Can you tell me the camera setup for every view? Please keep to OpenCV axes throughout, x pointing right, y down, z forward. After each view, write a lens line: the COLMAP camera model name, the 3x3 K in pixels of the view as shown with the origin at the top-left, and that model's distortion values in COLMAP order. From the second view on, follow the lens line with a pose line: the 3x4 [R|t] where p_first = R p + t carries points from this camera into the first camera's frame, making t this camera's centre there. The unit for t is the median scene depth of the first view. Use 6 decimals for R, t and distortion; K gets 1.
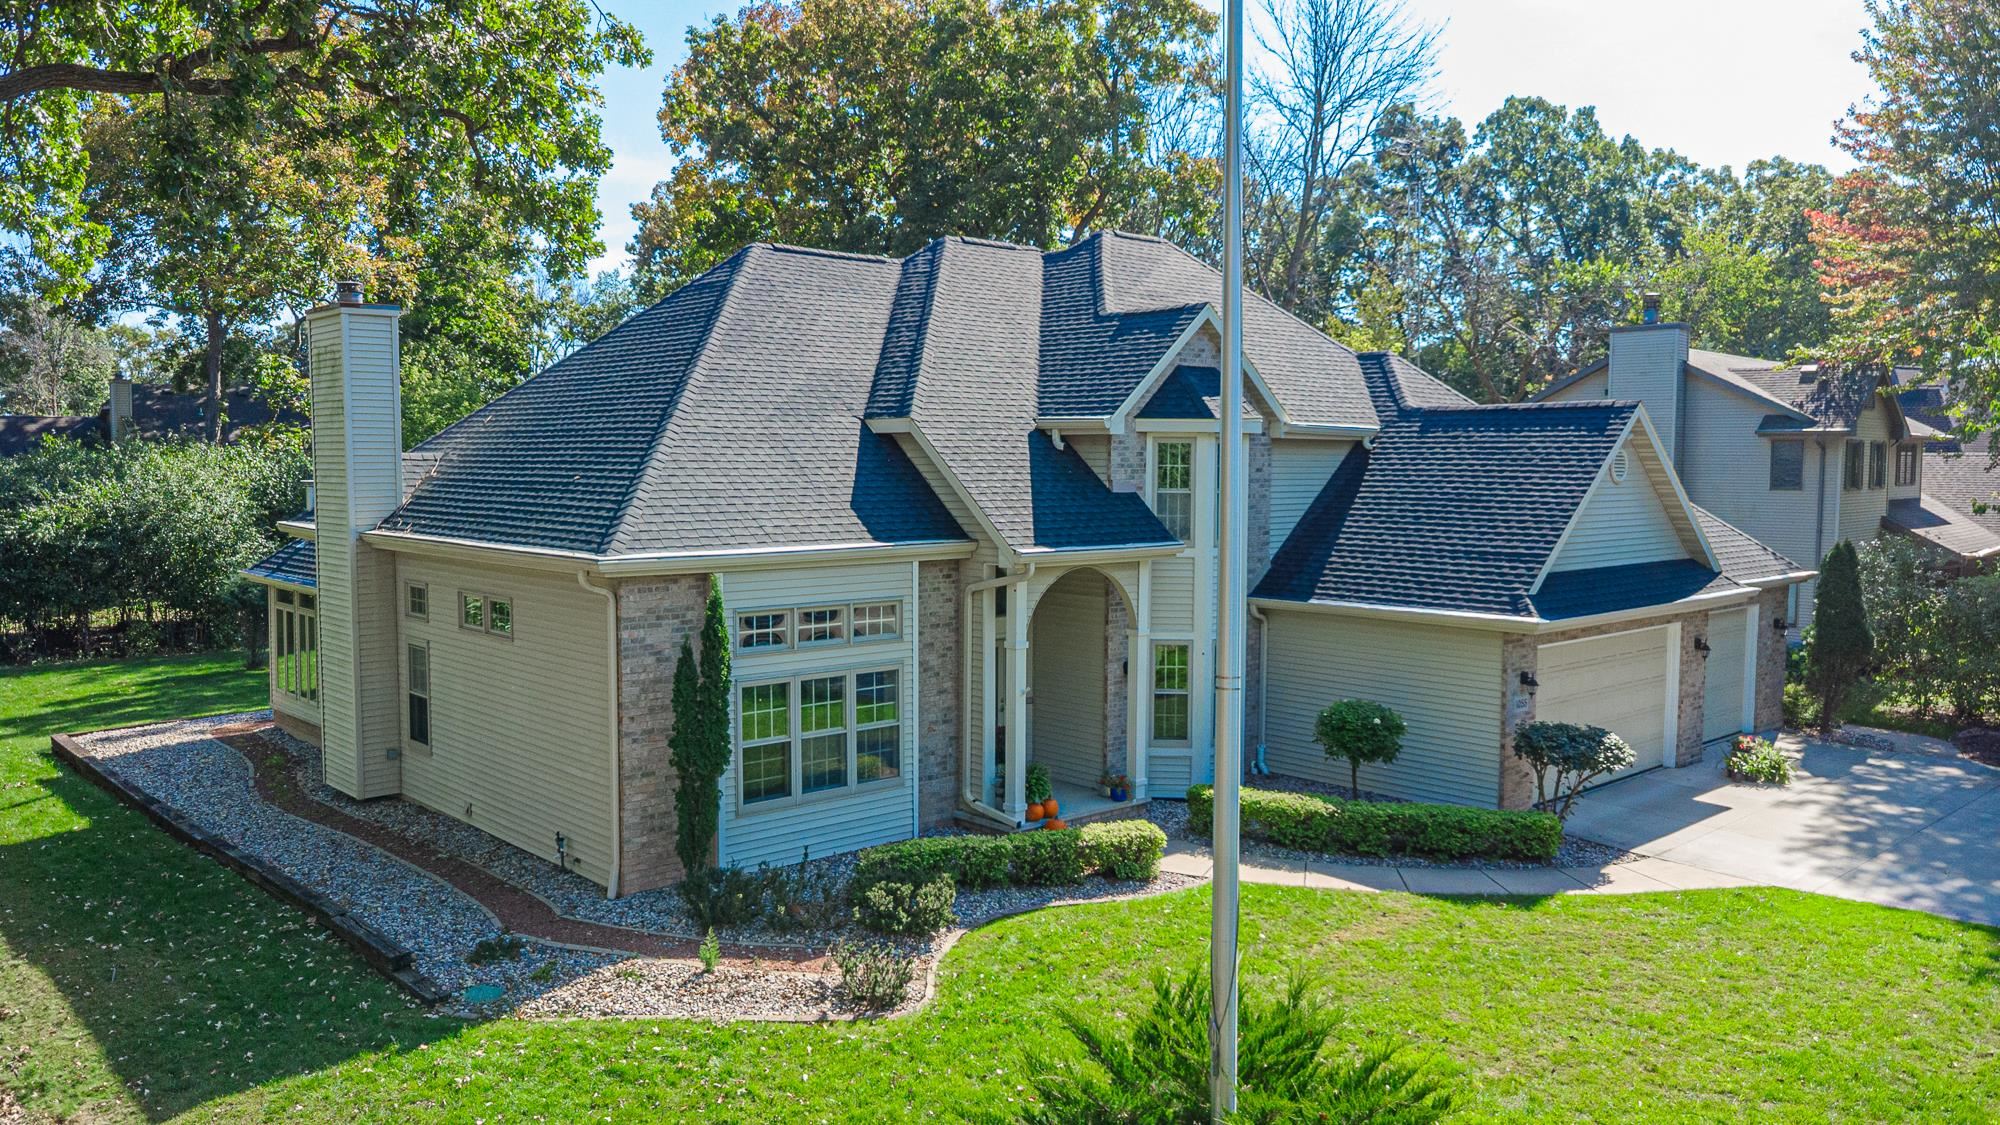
lens RADIAL K [[1483.1, 0, 1000.0], [0, 1483.1, 562.5], [0, 0, 1]] dist [0.009809, -0.002146]
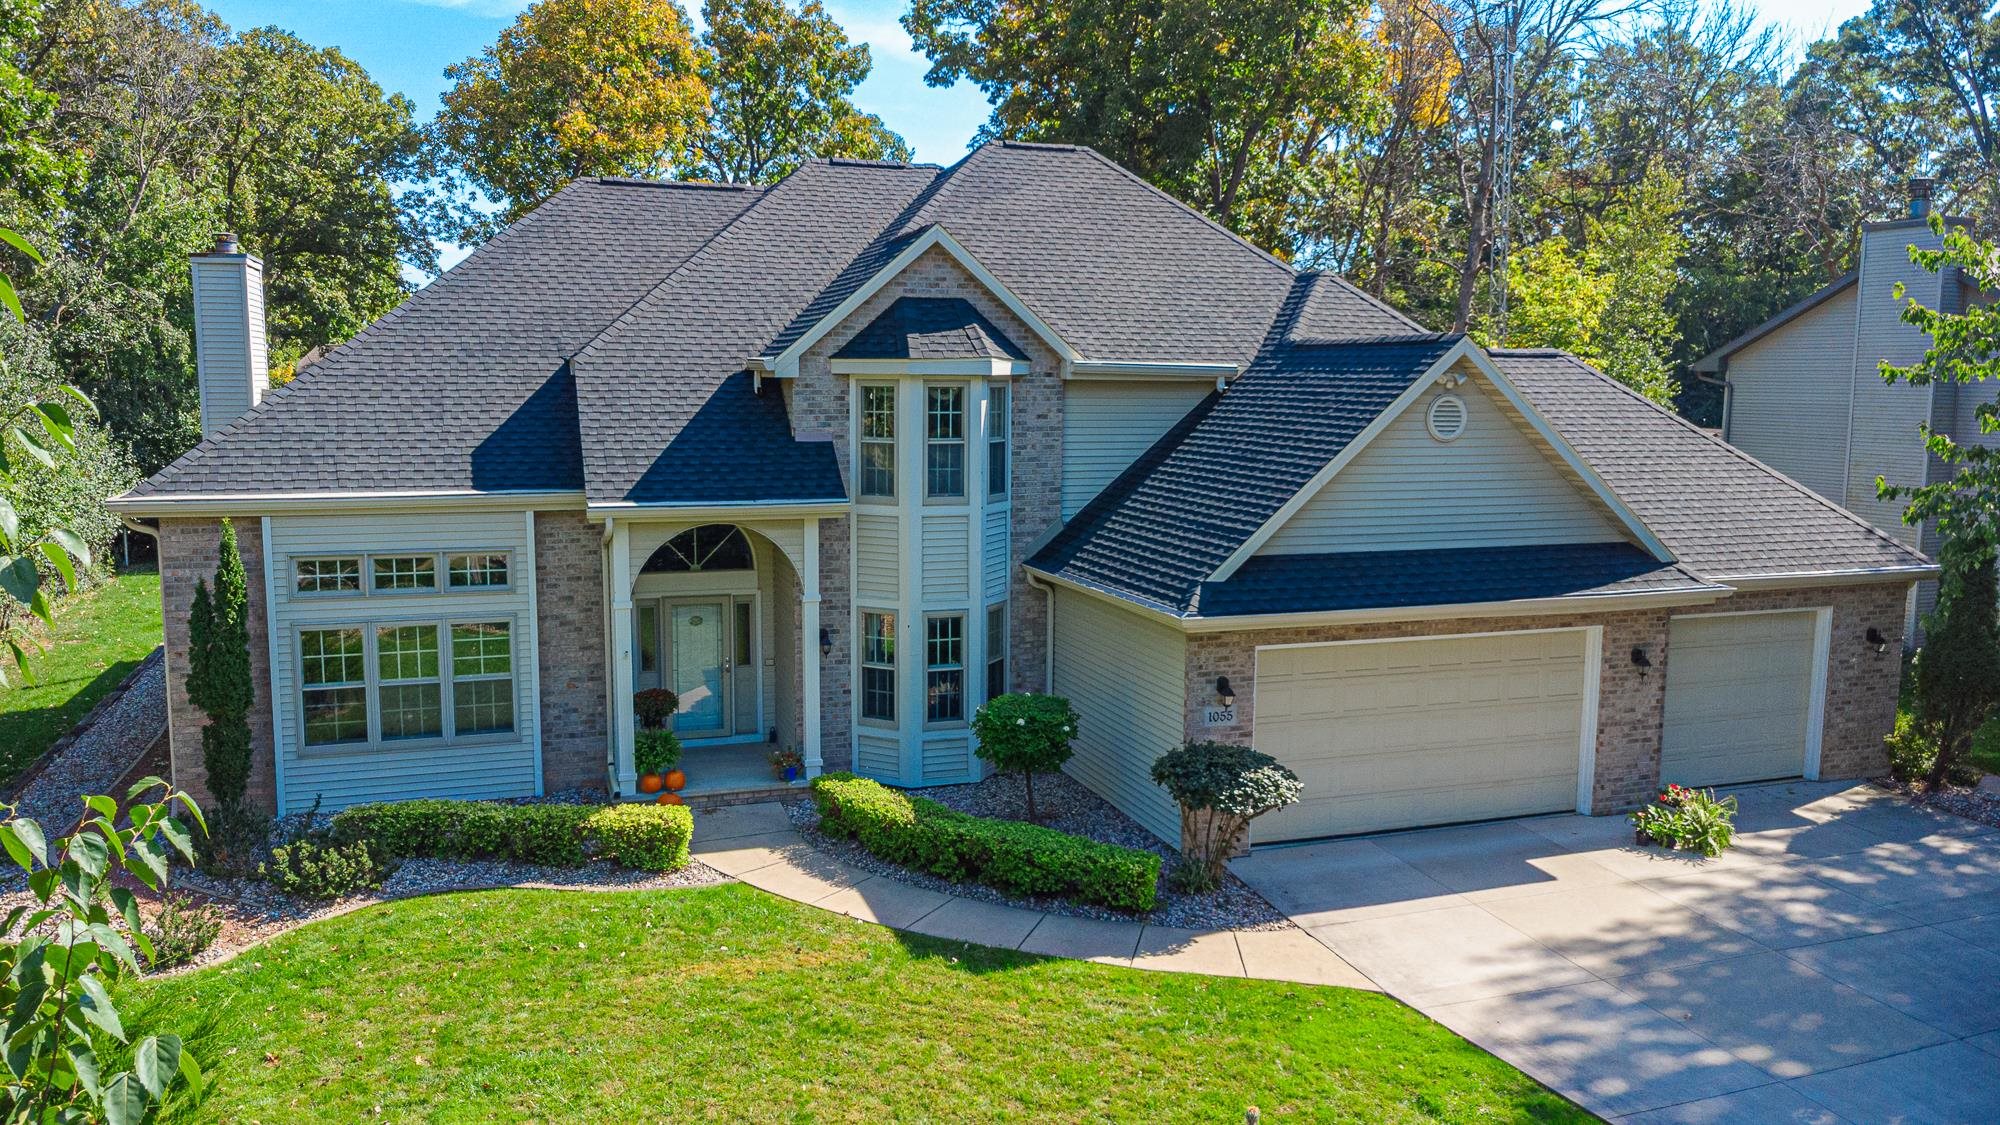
lens RADIAL K [[1483.1, 0, 1000.0], [0, 1483.1, 562.5], [0, 0, 1]] dist [0.009809, -0.002146]
pose [[0.919026, 0.053576, -0.390539, 0.595979], [-0.032584, 0.997655, 0.060186, -0.035030], [0.392848, -0.042587, 0.918617, 0.236941]]
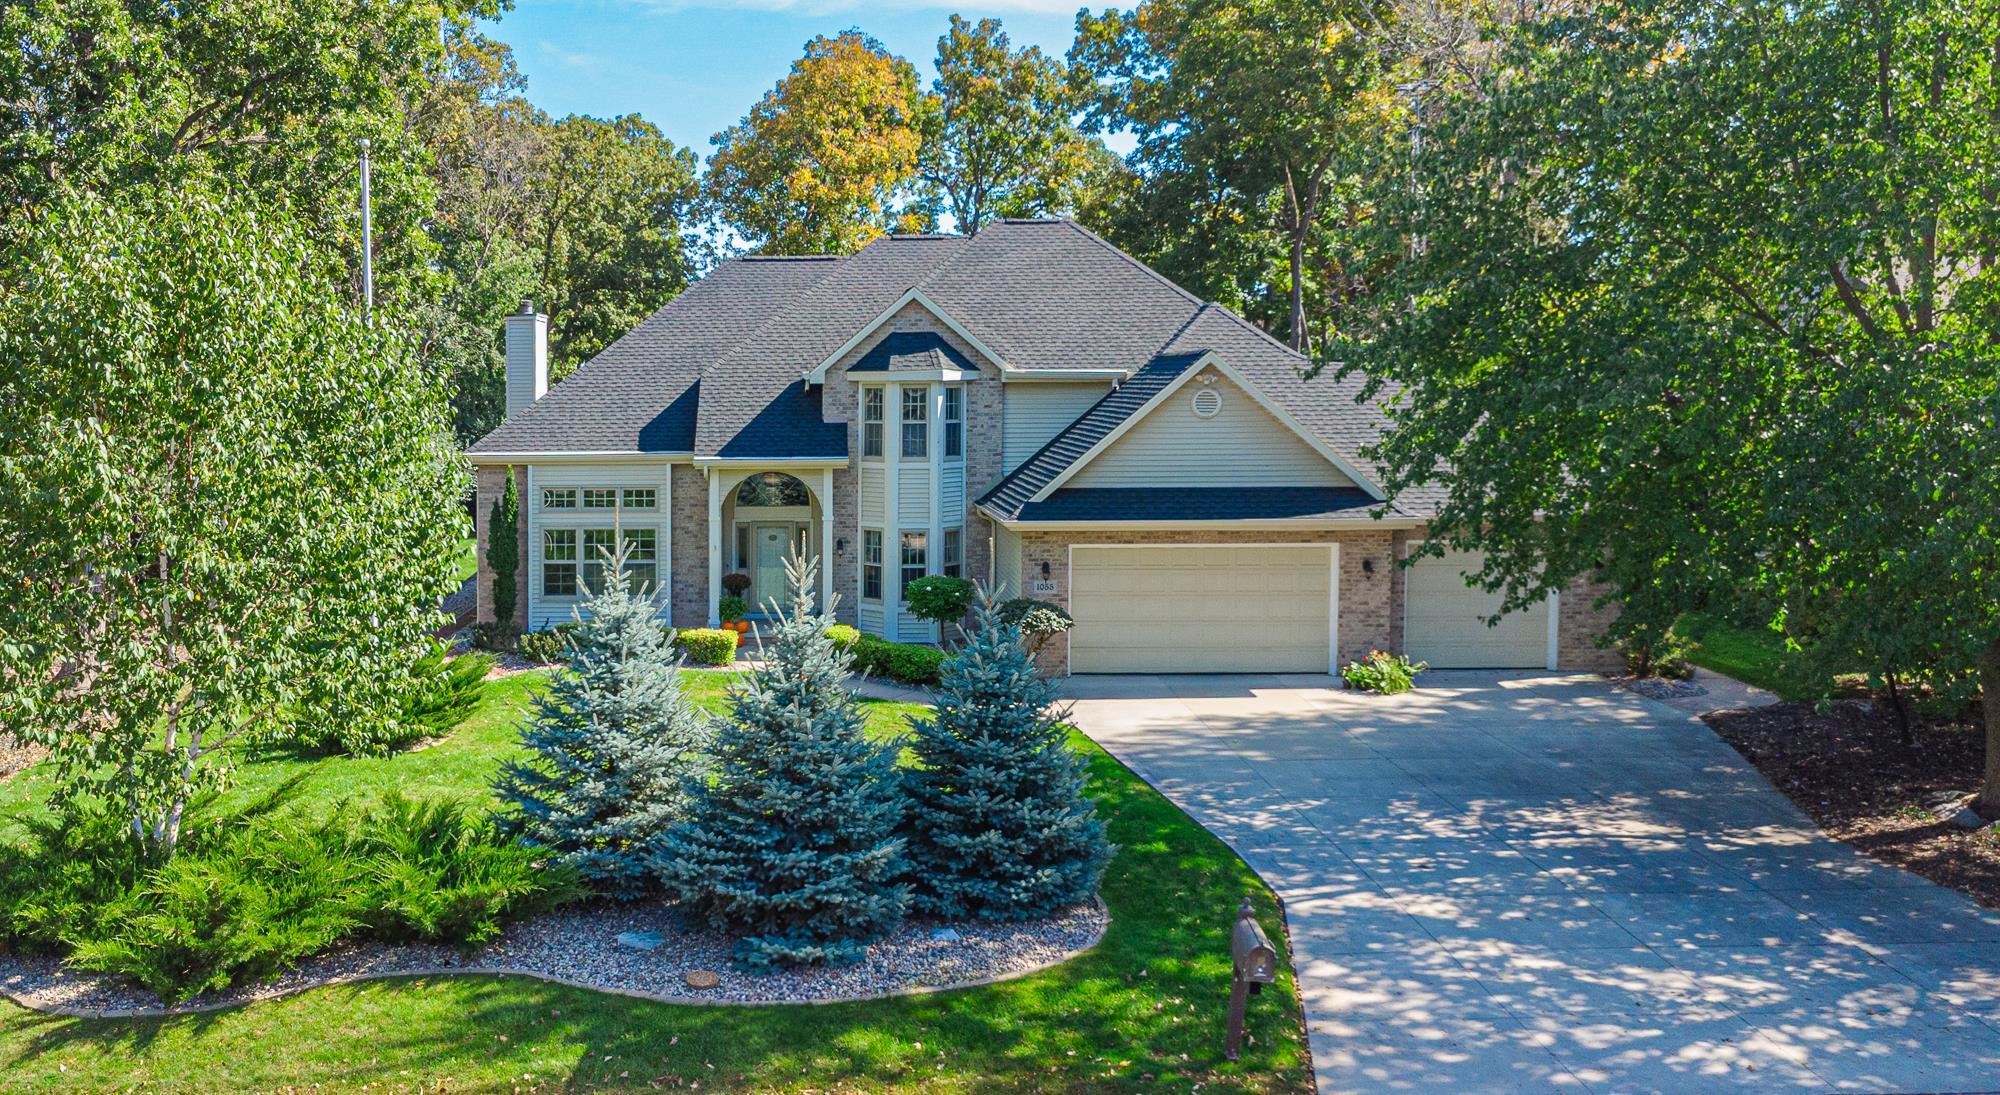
lens RADIAL K [[1706.4, 0, 764.7], [0, 1706.4, 479.3], [0, 0, 1]] dist [-0.011004, -0.001413]
pose [[0.722194, 0.030418, -0.691021, 1.301563], [-0.039975, 0.999198, 0.002206, 0.007791], [0.690534, 0.026030, 0.722831, -0.272487]]
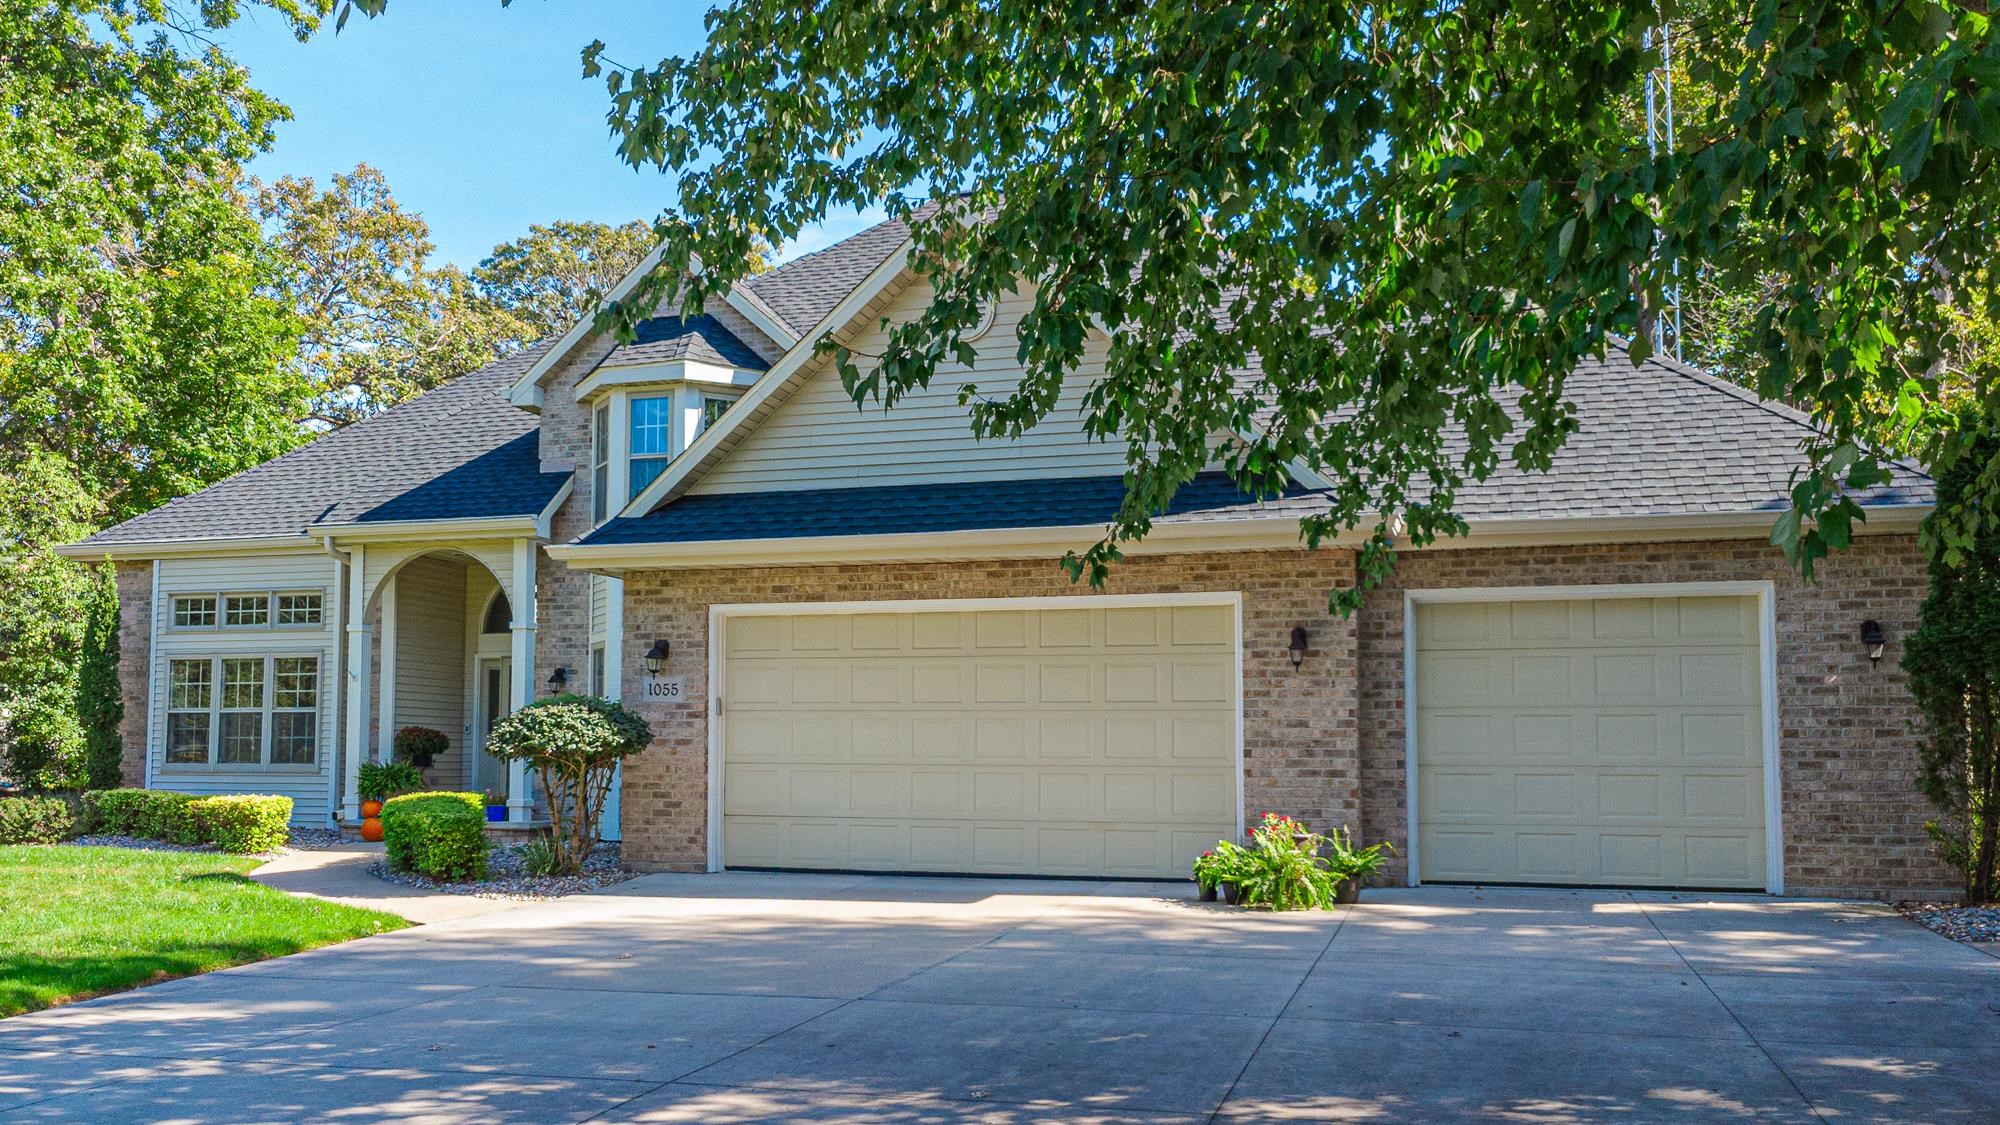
lens RADIAL K [[1640.2, 0, 994.0], [0, 1640.2, 664.8], [0, 0, 1]] dist [0.022075, 0.005954]
pose [[0.512683, -0.054788, -0.856828, 1.136909], [-0.064396, 0.992697, -0.102007, 0.161338], [0.856159, 0.107474, 0.505411, 0.818460]]
